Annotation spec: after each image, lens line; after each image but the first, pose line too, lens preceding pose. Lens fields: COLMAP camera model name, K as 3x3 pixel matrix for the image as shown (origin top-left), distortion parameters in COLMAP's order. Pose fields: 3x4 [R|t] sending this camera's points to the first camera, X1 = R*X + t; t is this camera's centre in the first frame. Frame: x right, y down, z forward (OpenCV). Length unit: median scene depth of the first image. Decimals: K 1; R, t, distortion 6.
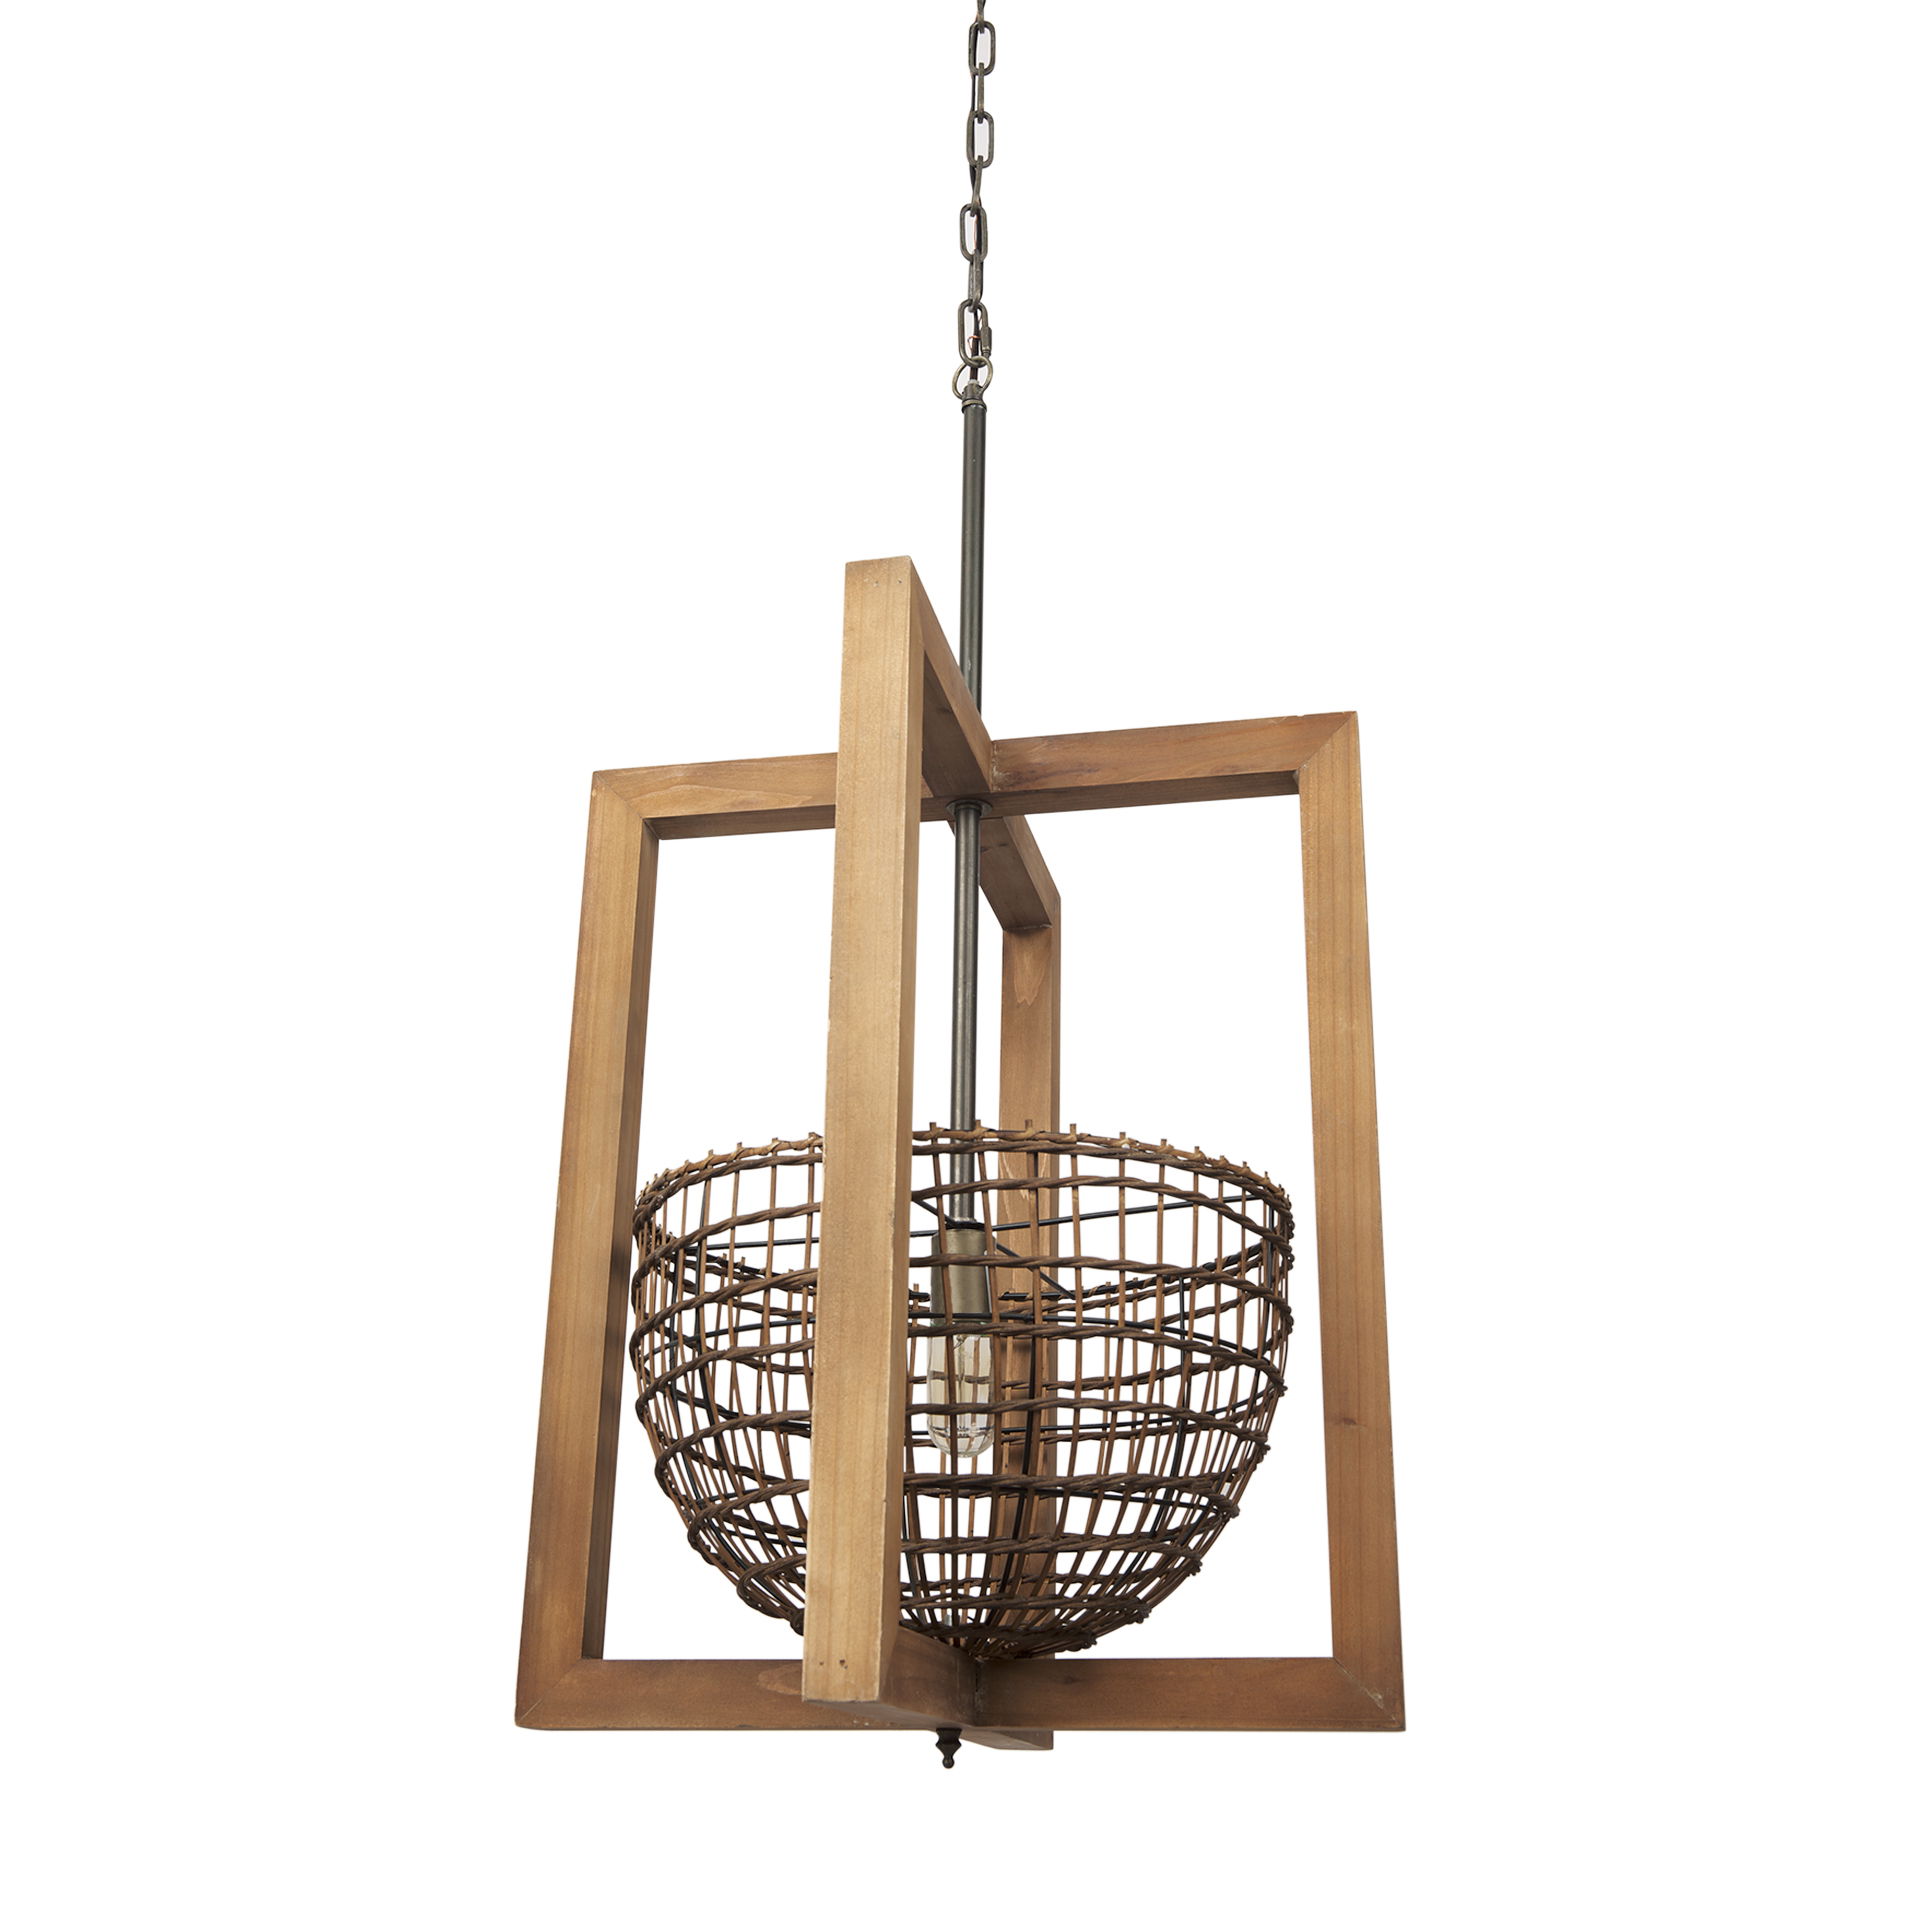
lens RADIAL K [[2542.7, 0, 960.0], [0, 2542.7, 960.0], [0, 0, 1]] dist [-0.009858, -0.001179]
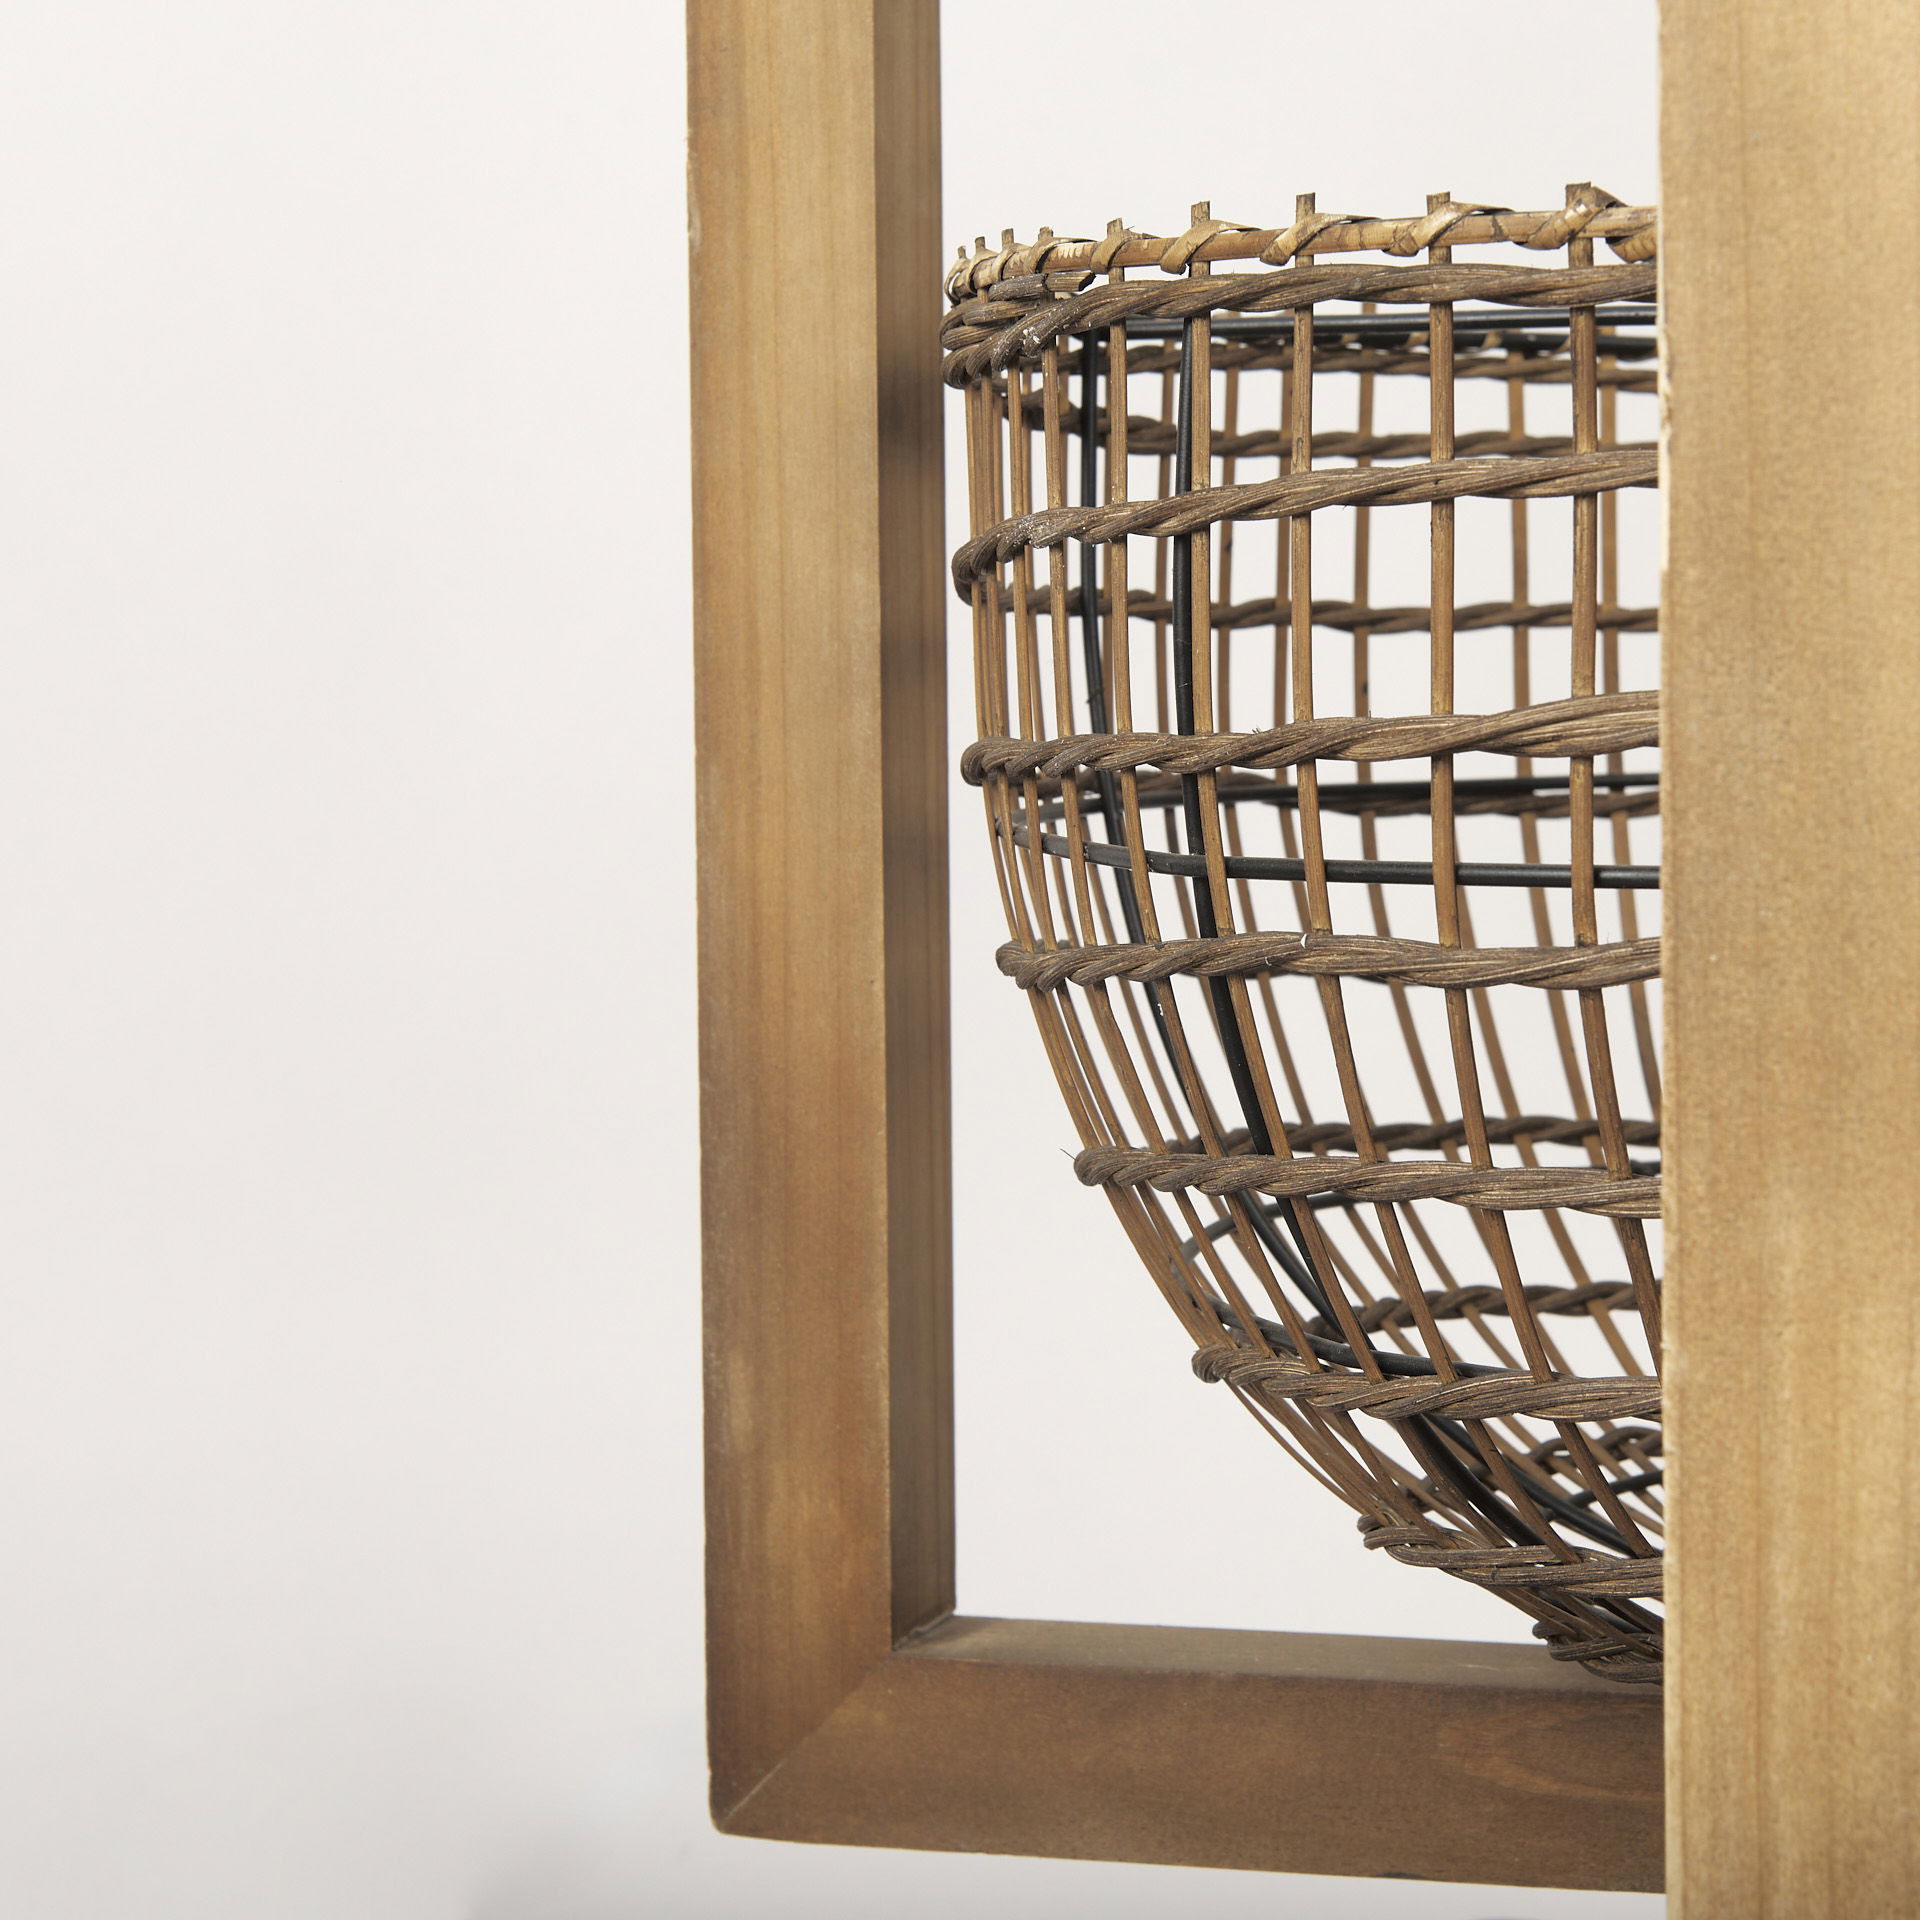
lens RADIAL K [[5031.0, 0, 960.0], [0, 5031.0, 960.0], [0, 0, 1]] dist [-0.084966, 0.769272]
pose [[0.991004, -0.022814, -0.131871, -0.051319], [0.076838, 0.903763, 0.421079, -0.080004], [0.109573, -0.427424, 0.897387, 0.446489]]
